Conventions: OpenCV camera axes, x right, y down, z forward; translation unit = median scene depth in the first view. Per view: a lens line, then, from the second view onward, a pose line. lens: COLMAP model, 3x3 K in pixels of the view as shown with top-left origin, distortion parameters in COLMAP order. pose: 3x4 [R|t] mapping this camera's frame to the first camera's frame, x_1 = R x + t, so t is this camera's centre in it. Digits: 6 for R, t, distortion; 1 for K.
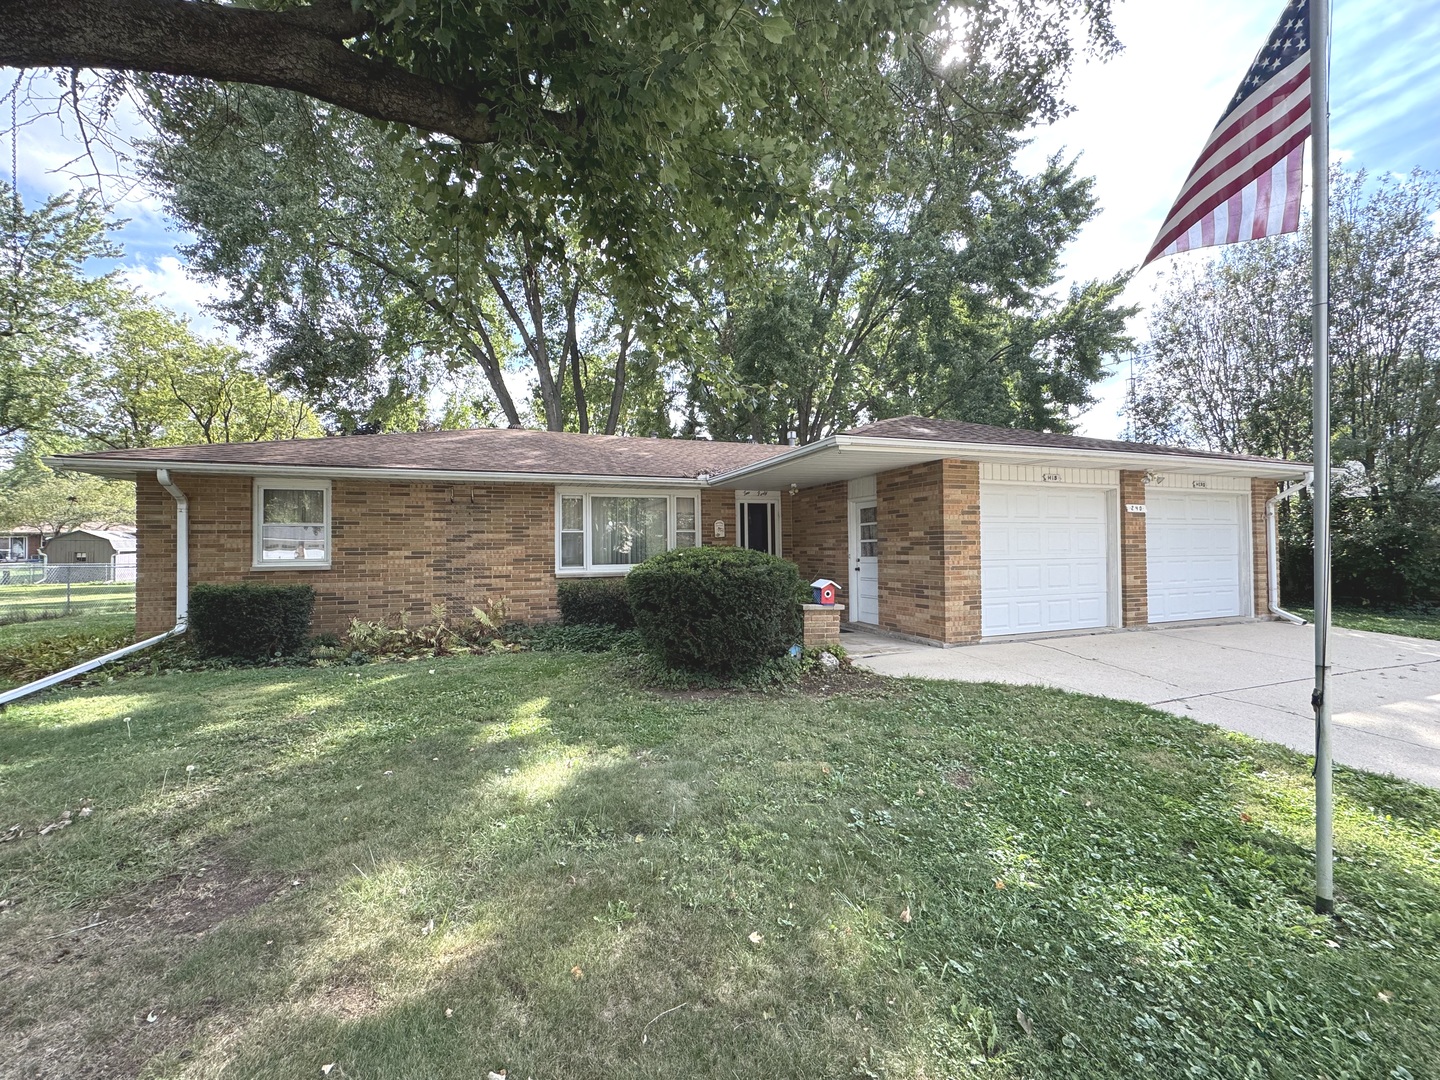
lens RADIAL K [[576.7, 0, 717.3], [0, 576.7, 544.9], [0, 0, 1]] dist [-0.003489, 0.000459]
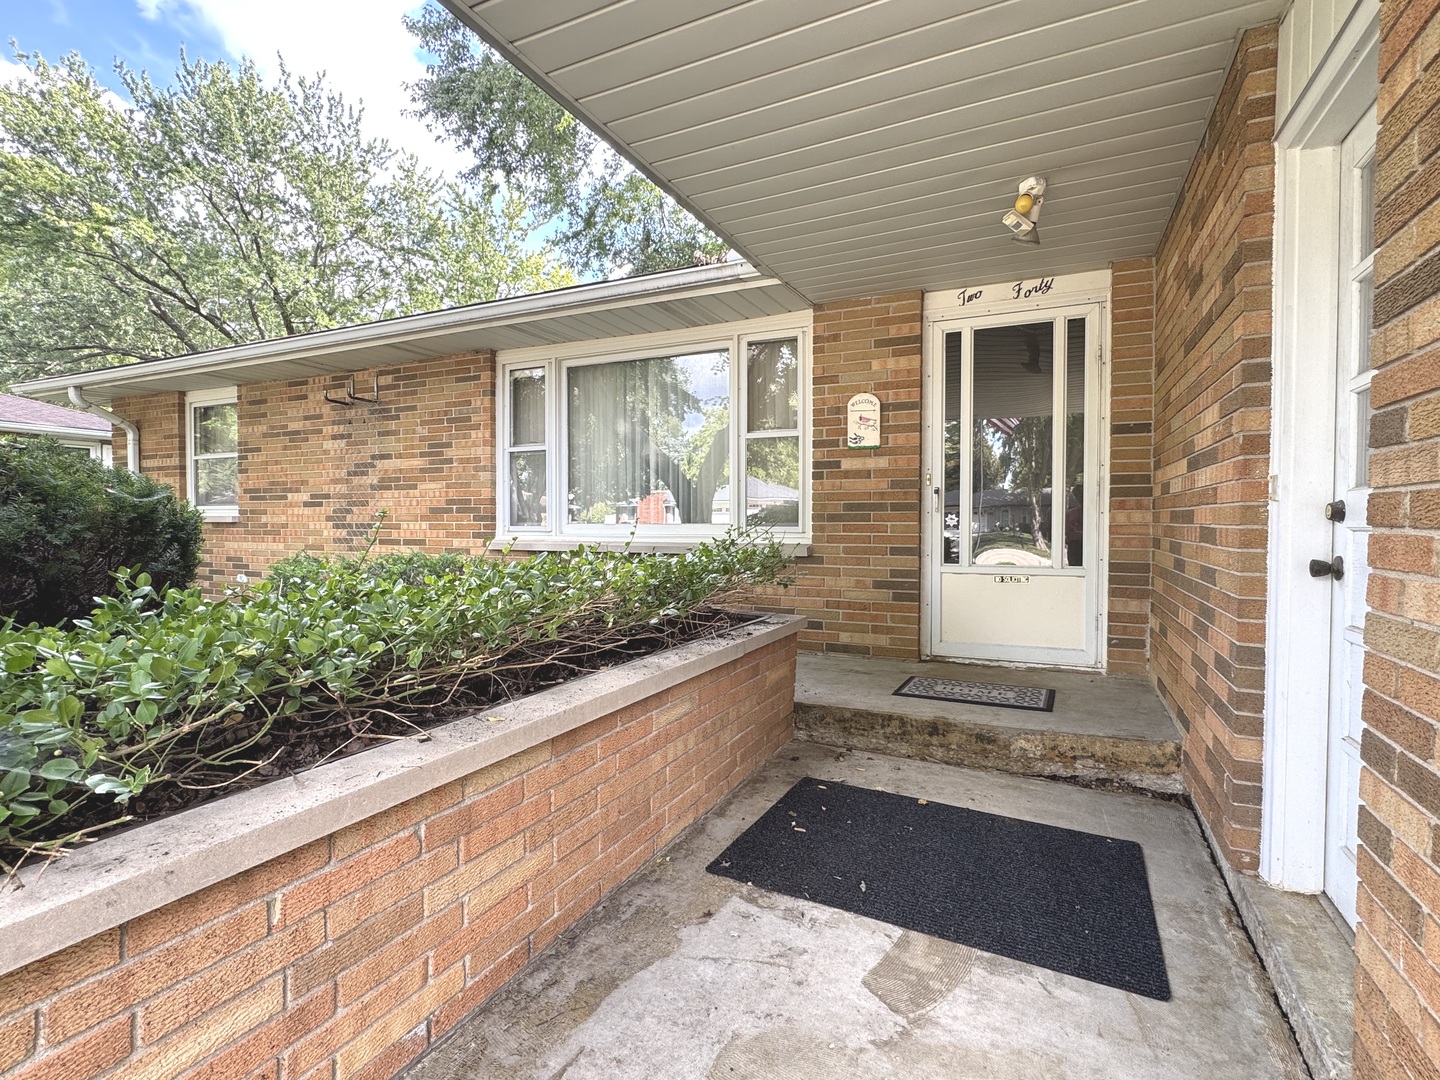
lens RADIAL K [[710.7, 0, 718.2], [0, 710.7, 540.5], [0, 0, 1]] dist [0.002912, 0.000248]
pose [[0.699980, 0.031068, -0.713486, 0.269238], [-0.002425, 0.999151, 0.041127, 0.026961], [0.714158, -0.027058, 0.699461, 0.757496]]
